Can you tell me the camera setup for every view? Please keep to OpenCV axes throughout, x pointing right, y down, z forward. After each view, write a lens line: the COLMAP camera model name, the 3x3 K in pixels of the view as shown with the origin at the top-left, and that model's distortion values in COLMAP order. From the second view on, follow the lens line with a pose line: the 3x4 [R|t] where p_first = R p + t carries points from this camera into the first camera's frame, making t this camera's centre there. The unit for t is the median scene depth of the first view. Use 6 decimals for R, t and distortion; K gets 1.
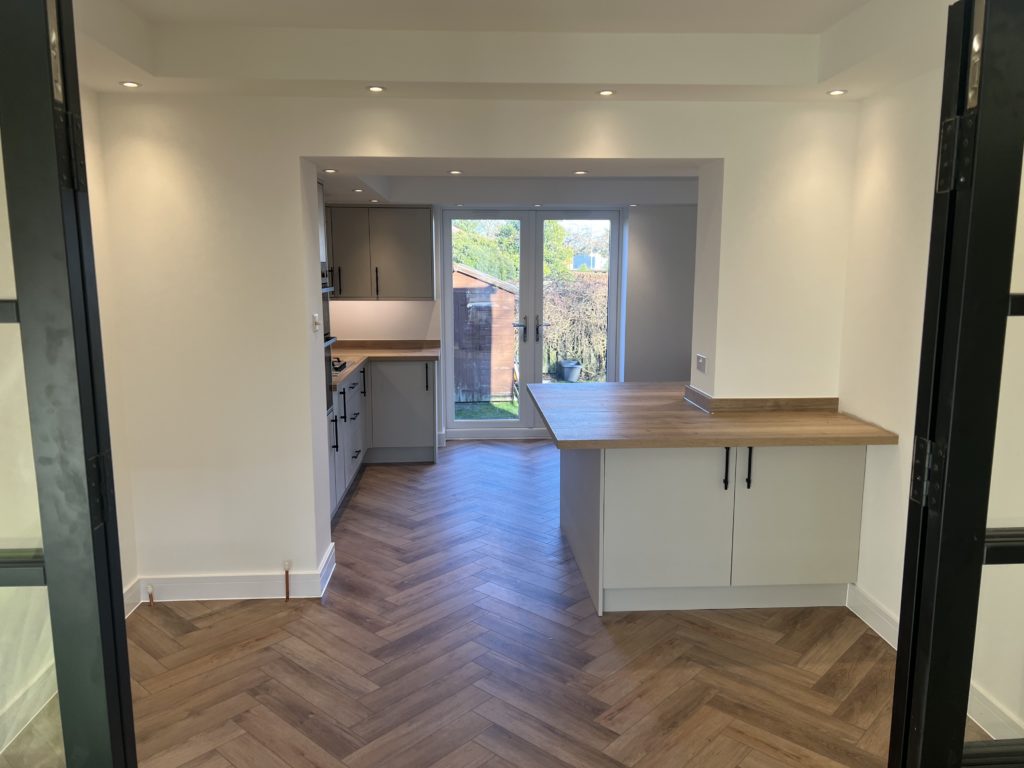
lens RADIAL K [[789.0, 0, 509.2], [0, 789.0, 399.4], [0, 0, 1]] dist [0.058021, -0.074193]
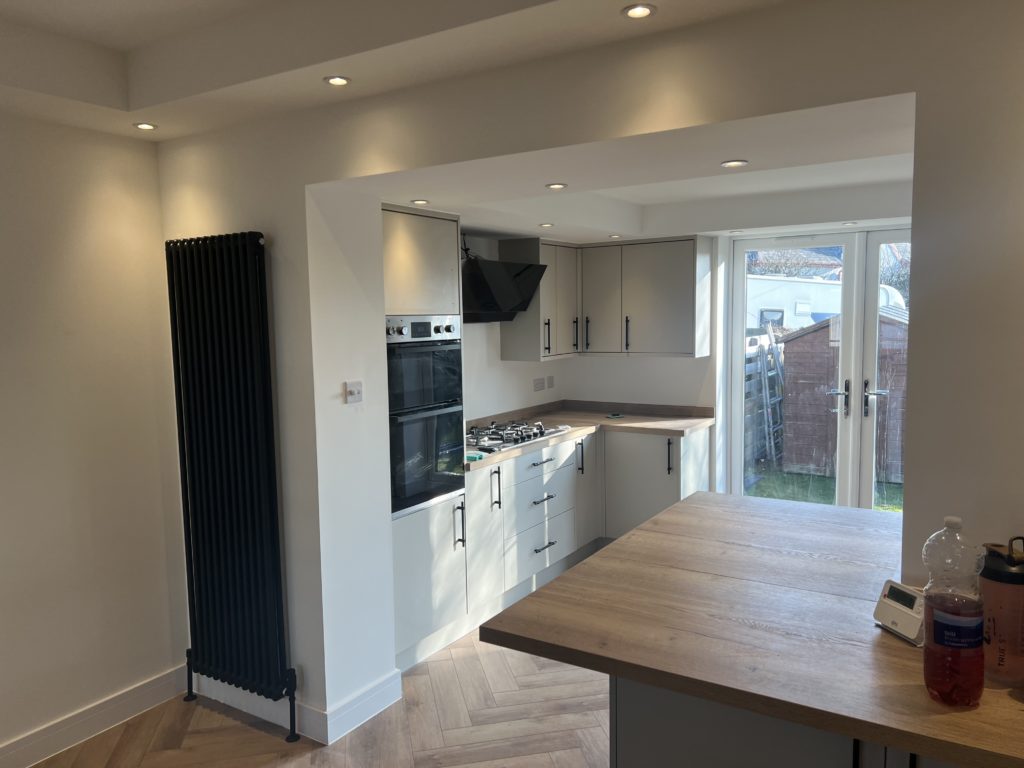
lens RADIAL K [[779.4, 0, 515.1], [0, 779.4, 394.6], [0, 0, 1]] dist [0.090980, -0.133704]
pose [[0.809652, 0.046818, -0.585039, 0.099932], [-0.081288, 0.996151, -0.032780, -0.023452], [0.581253, 0.074097, 0.810342, 0.131572]]
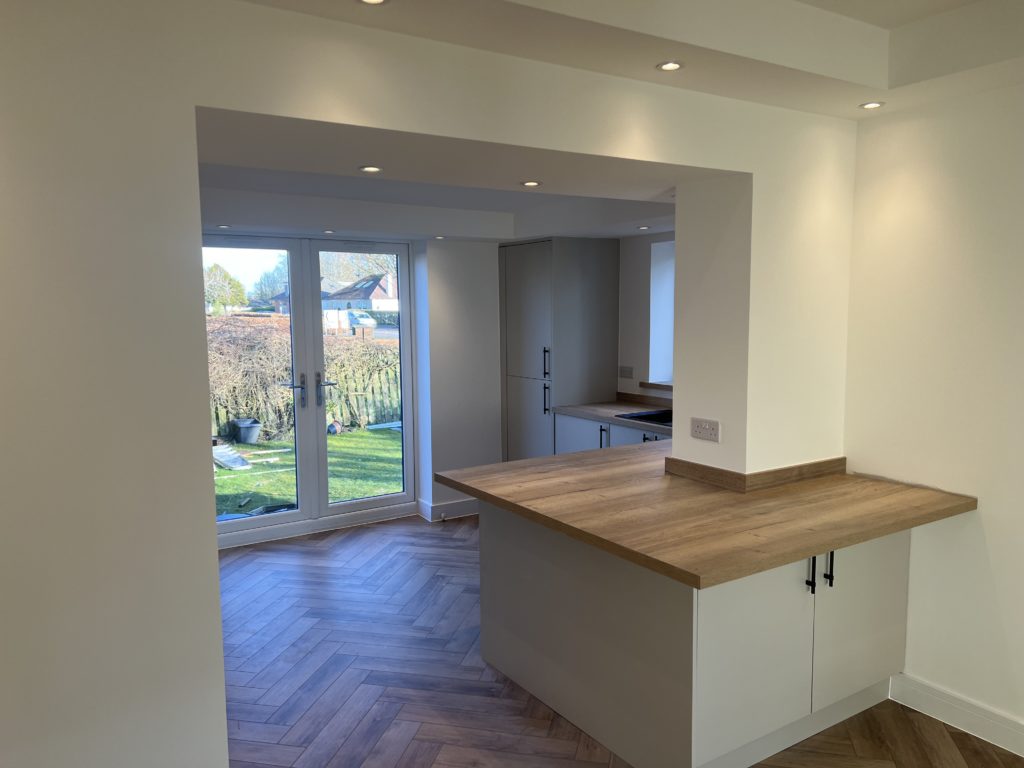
lens RADIAL K [[779.4, 0, 515.1], [0, 779.4, 394.6], [0, 0, 1]] dist [0.090980, -0.133704]
pose [[0.865233, -0.063565, 0.497323, -0.092621], [0.091657, 0.995268, -0.032255, -0.021554], [-0.492920, 0.073492, 0.866965, 0.121602]]
